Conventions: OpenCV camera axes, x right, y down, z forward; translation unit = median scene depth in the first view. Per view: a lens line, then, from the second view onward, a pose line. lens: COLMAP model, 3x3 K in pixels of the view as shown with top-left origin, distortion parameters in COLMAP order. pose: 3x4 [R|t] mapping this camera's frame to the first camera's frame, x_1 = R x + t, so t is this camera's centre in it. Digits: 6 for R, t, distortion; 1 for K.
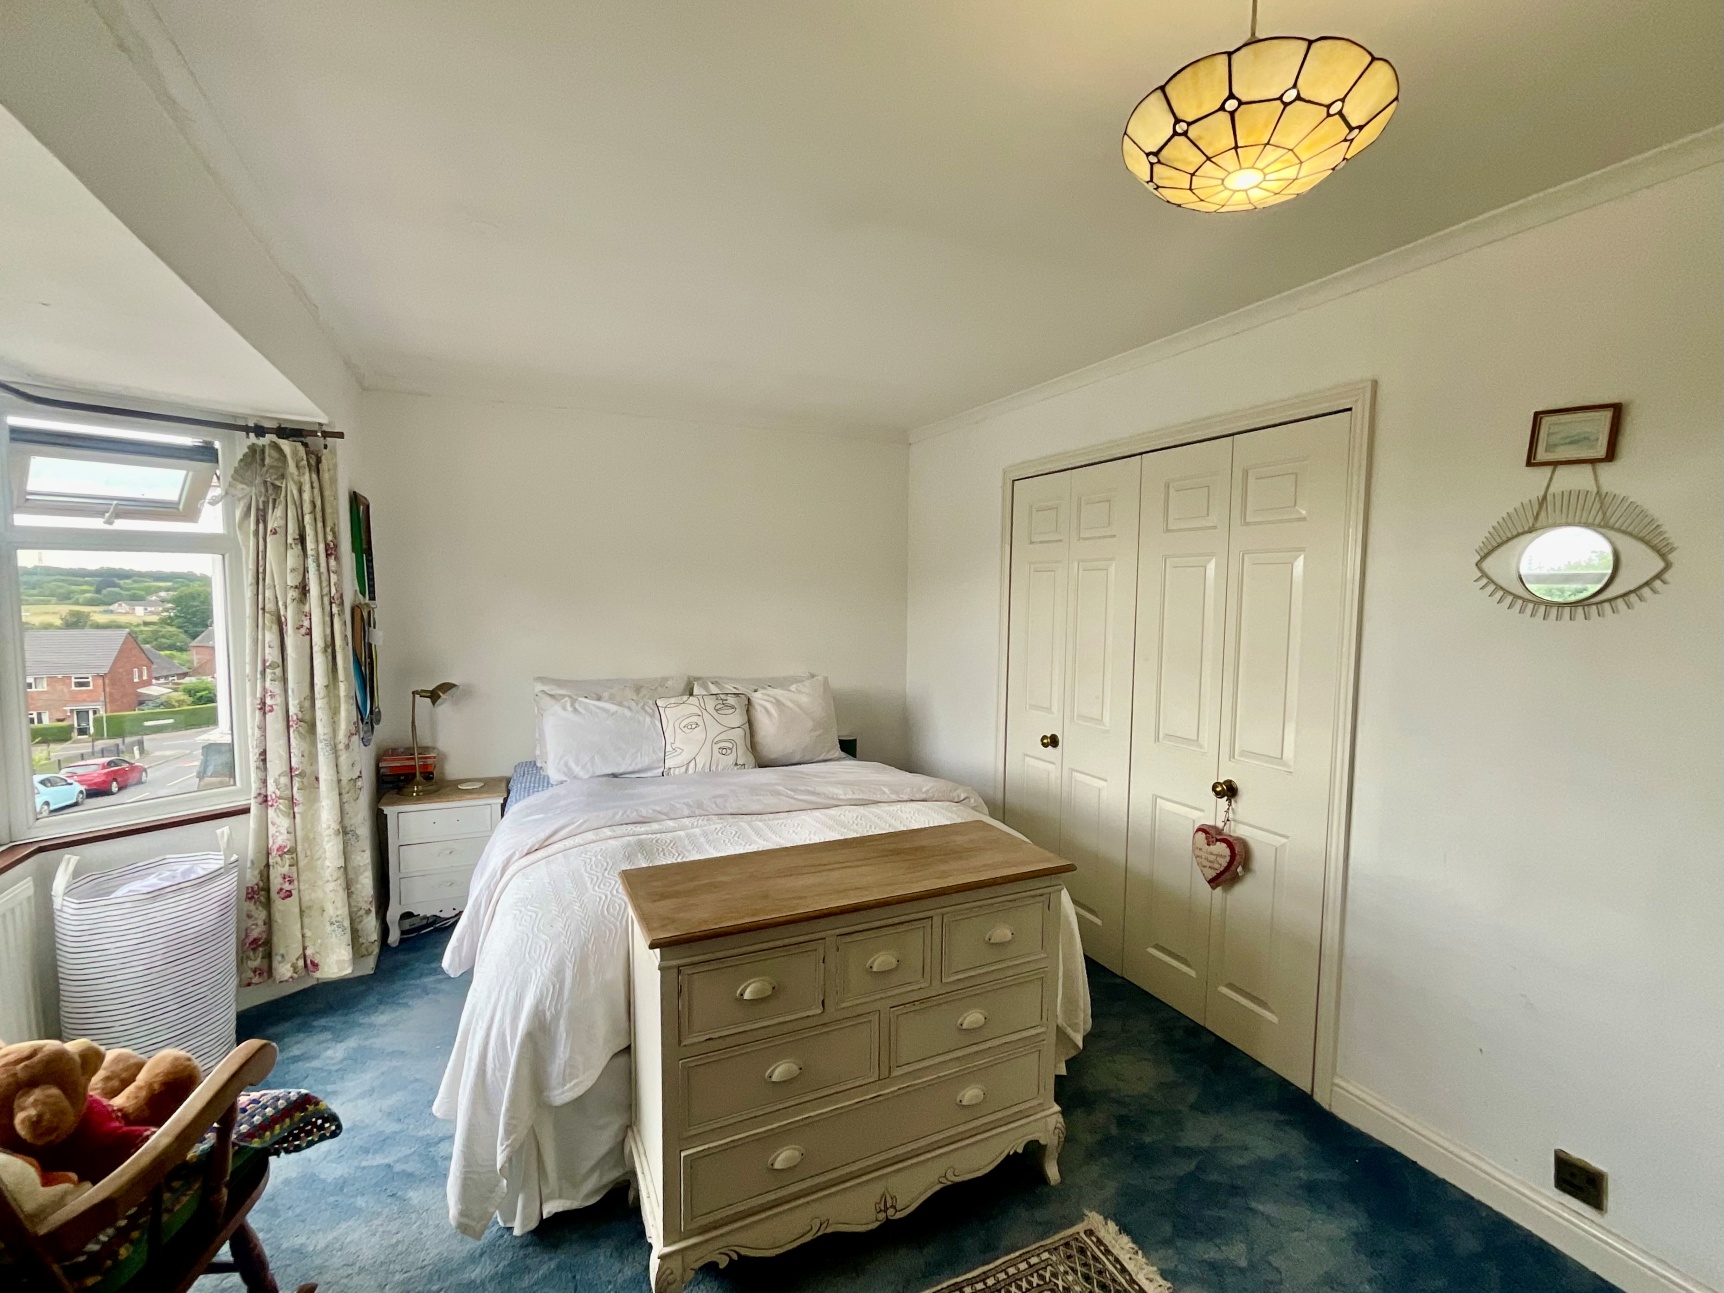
lens RADIAL K [[756.5, 0, 864.7], [0, 756.5, 650.4], [0, 0, 1]] dist [-0.001144, 0.011064]
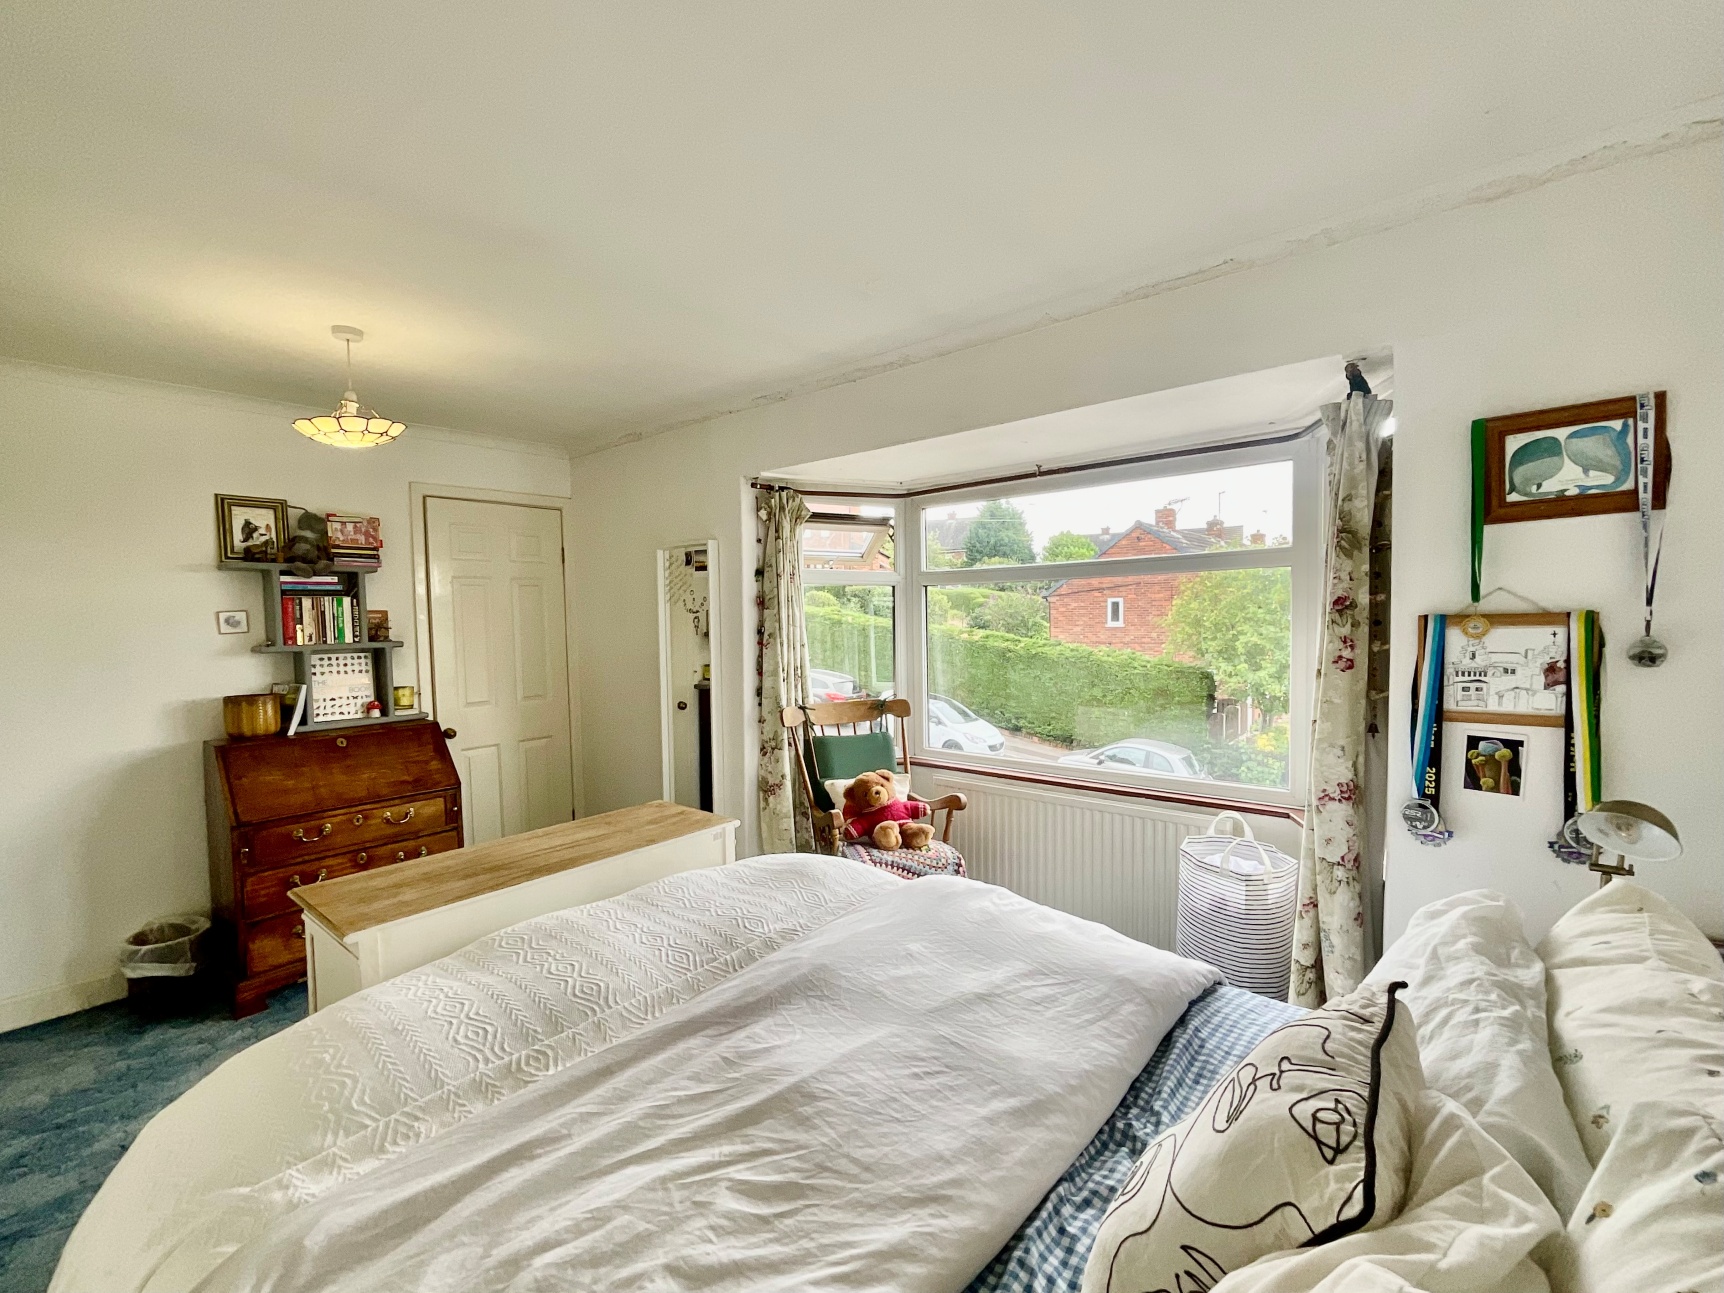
lens RADIAL K [[756.5, 0, 864.7], [0, 756.5, 650.4], [0, 0, 1]] dist [-0.001144, 0.011064]
pose [[-0.907863, 0.029486, -0.418229, 0.007998], [-0.021788, 0.992858, 0.117294, -0.103159], [0.418701, 0.115599, -0.900737, 1.517662]]
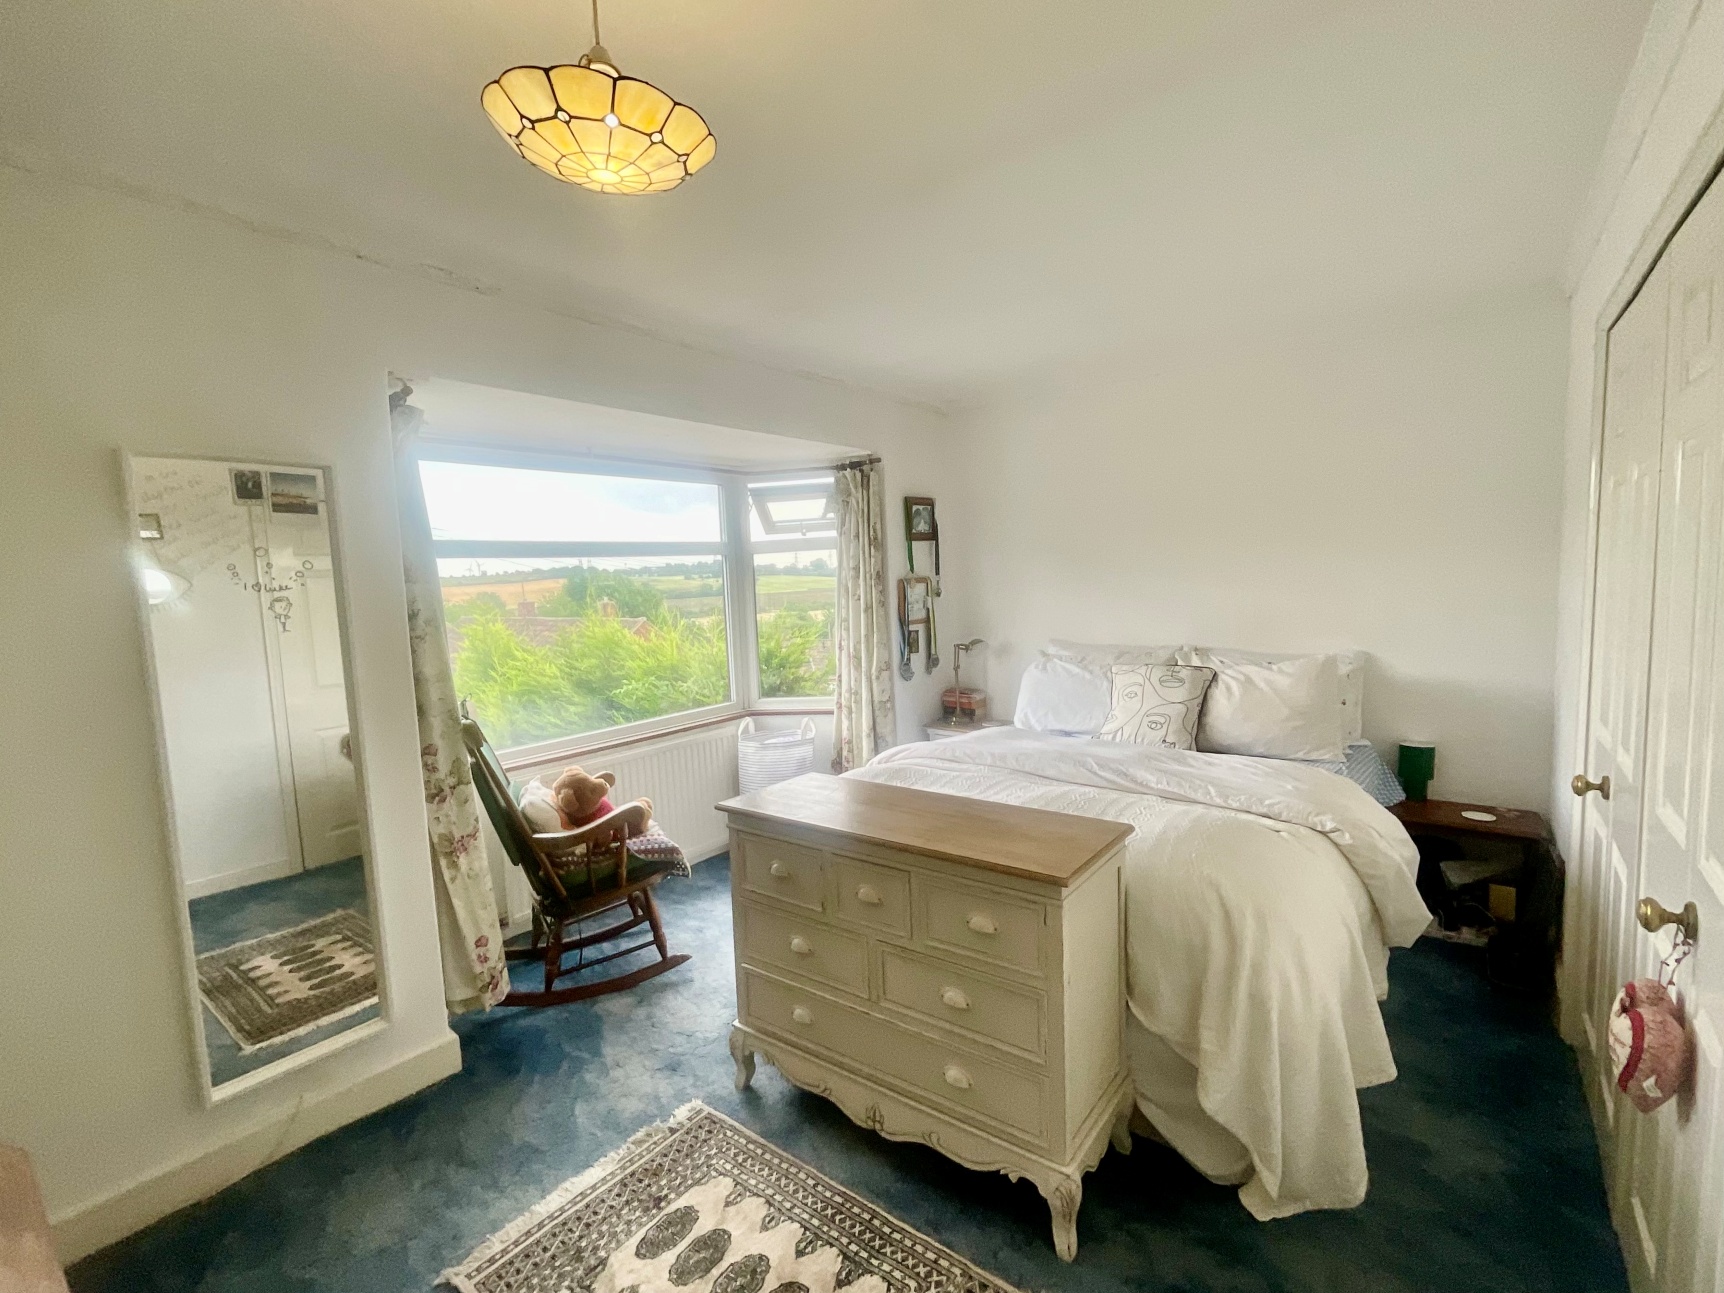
lens RADIAL K [[782.1, 0, 865.6], [0, 782.1, 650.9], [0, 0, 1]] dist [0.002899, 0.000926]
pose [[0.462957, 0.055685, -0.884630, 0.642447], [-0.024996, 0.998448, 0.049768, 0.002678], [0.886028, -0.000928, 0.463631, 0.303192]]
